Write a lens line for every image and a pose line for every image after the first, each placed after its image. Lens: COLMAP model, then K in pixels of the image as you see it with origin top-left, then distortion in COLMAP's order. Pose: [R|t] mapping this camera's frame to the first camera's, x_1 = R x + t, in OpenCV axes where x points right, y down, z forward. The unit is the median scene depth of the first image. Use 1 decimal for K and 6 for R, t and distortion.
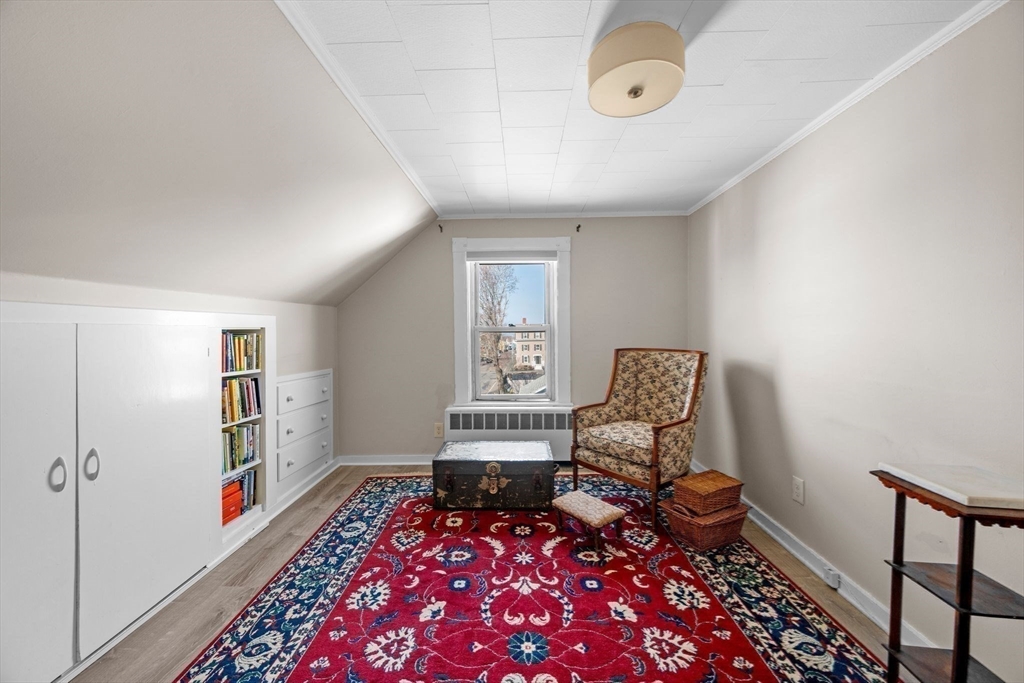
lens RADIAL K [[403.6, 0, 510.2], [0, 403.6, 338.6], [0, 0, 1]] dist [0.000170, -0.000515]
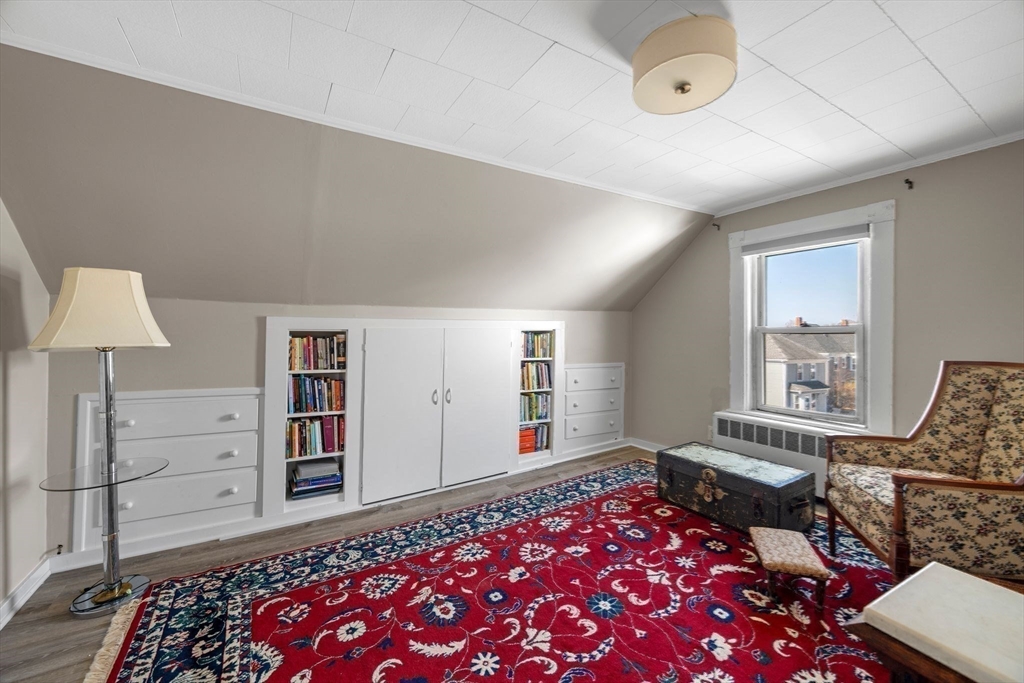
lens RADIAL K [[403.6, 0, 508.8], [0, 403.6, 334.1], [0, 0, 1]] dist [0.000170, -0.000515]
pose [[0.539713, 0.008912, -0.841802, 0.570109], [-0.016702, 0.999860, -0.000124, -0.007940], [0.841683, 0.014127, 0.539786, 0.083007]]
